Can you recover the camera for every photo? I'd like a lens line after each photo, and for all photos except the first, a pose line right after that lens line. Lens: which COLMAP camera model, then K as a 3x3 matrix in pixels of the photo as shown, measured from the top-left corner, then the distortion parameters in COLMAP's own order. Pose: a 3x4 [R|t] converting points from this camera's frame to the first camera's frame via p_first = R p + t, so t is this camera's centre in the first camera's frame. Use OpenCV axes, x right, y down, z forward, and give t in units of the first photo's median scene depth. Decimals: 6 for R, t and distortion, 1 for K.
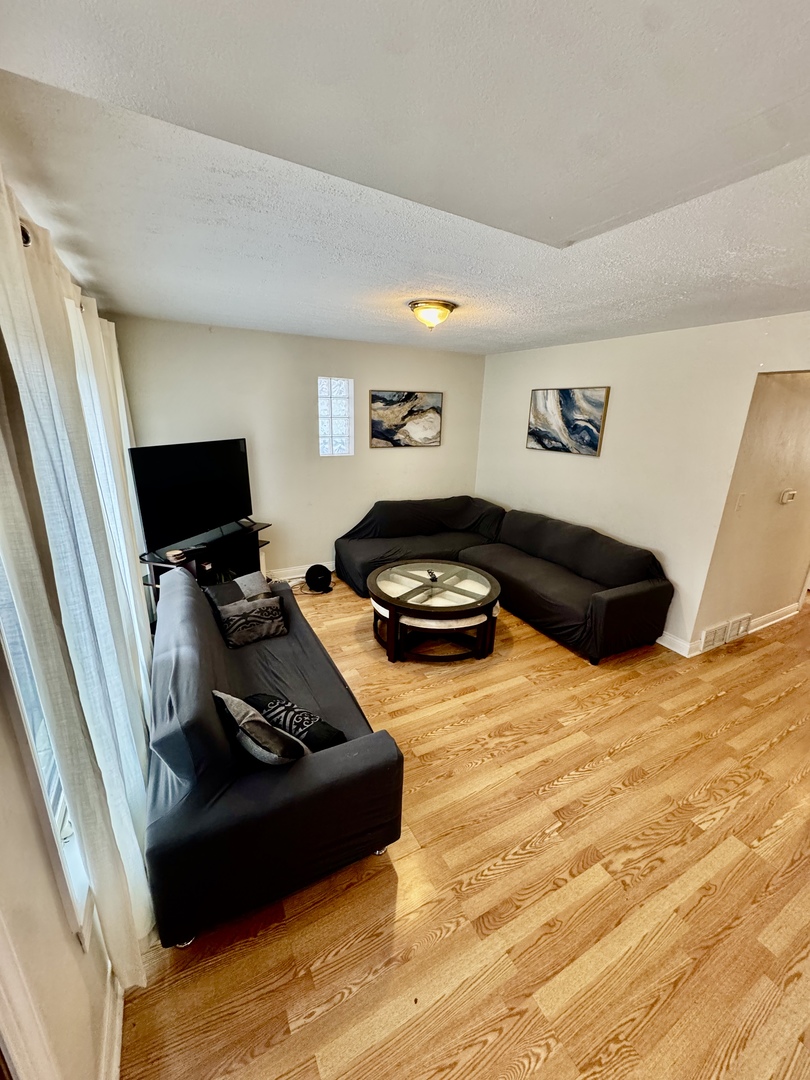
lens RADIAL K [[430.1, 0, 406.4], [0, 430.1, 539.3], [0, 0, 1]] dist [-0.003946, -0.000046]
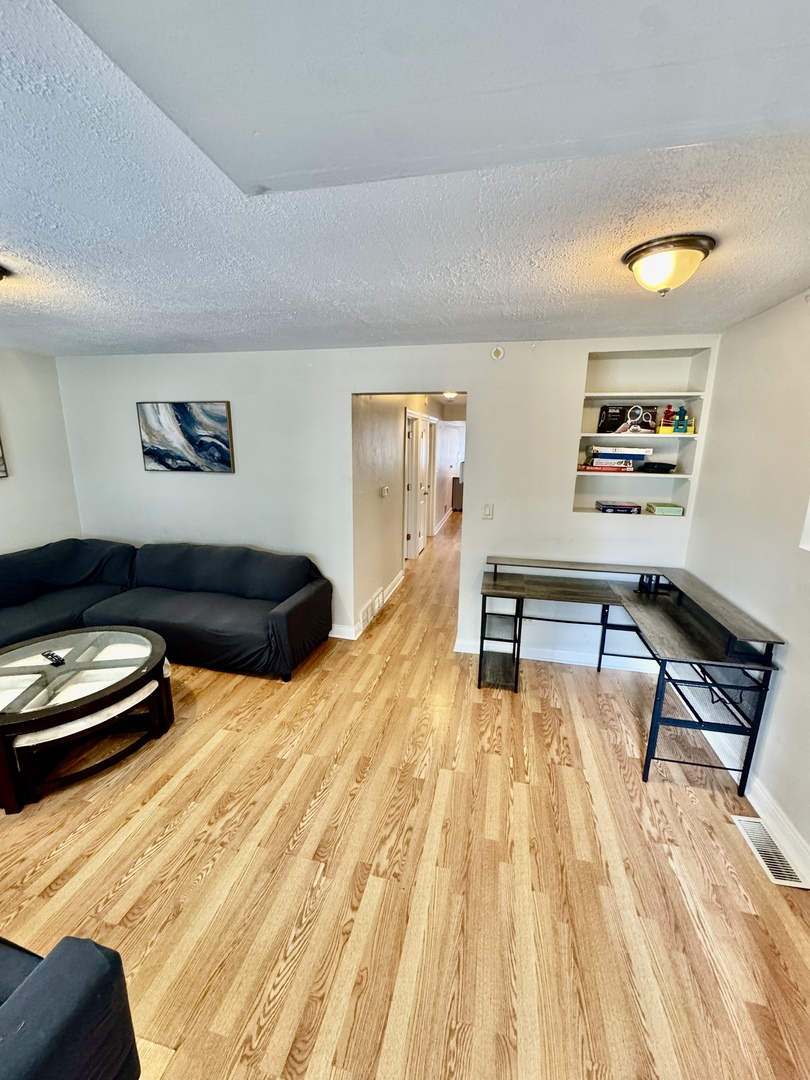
lens RADIAL K [[430.1, 0, 406.4], [0, 430.1, 539.3], [0, 0, 1]] dist [-0.003946, -0.000046]
pose [[0.658439, -0.190249, 0.728192, -0.036396], [0.222534, 0.973477, 0.053114, -0.014573], [-0.718983, 0.127075, 0.683312, 0.096535]]
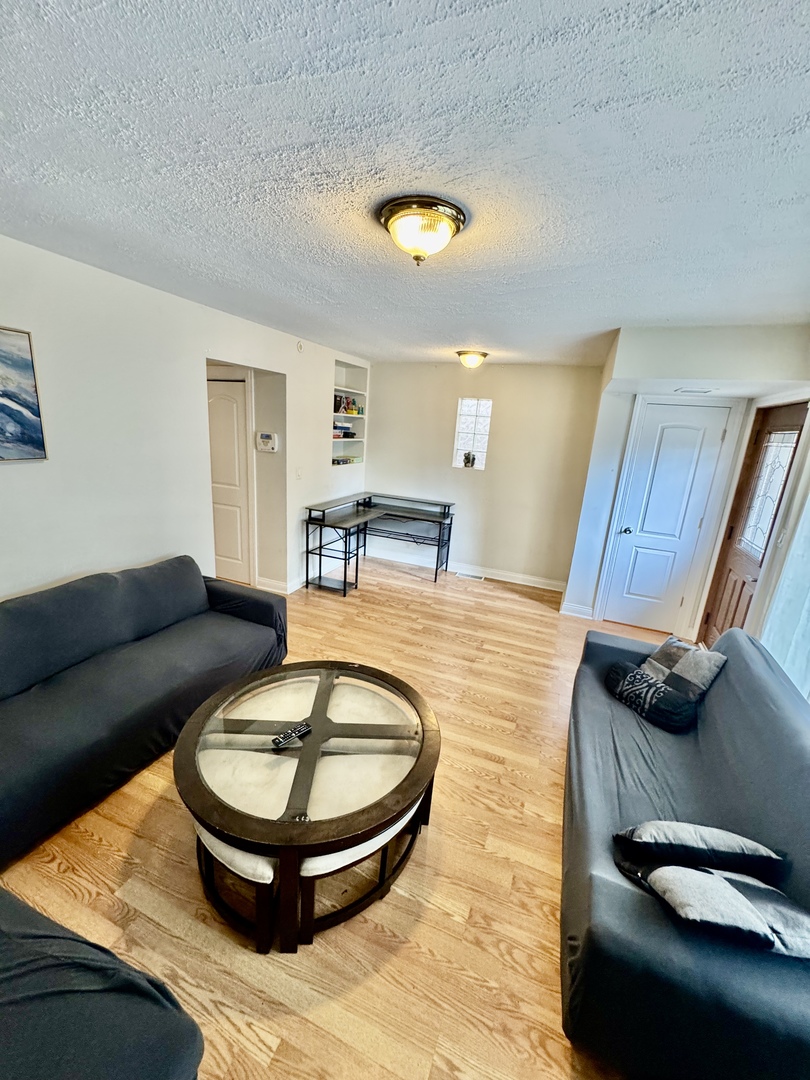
lens RADIAL K [[430.1, 0, 406.4], [0, 430.1, 539.3], [0, 0, 1]] dist [-0.003946, -0.000046]
pose [[-0.638333, -0.274117, 0.719299, -0.351109], [0.129604, 0.882832, 0.451453, -0.357689], [-0.758772, 0.381401, -0.528014, 1.195076]]
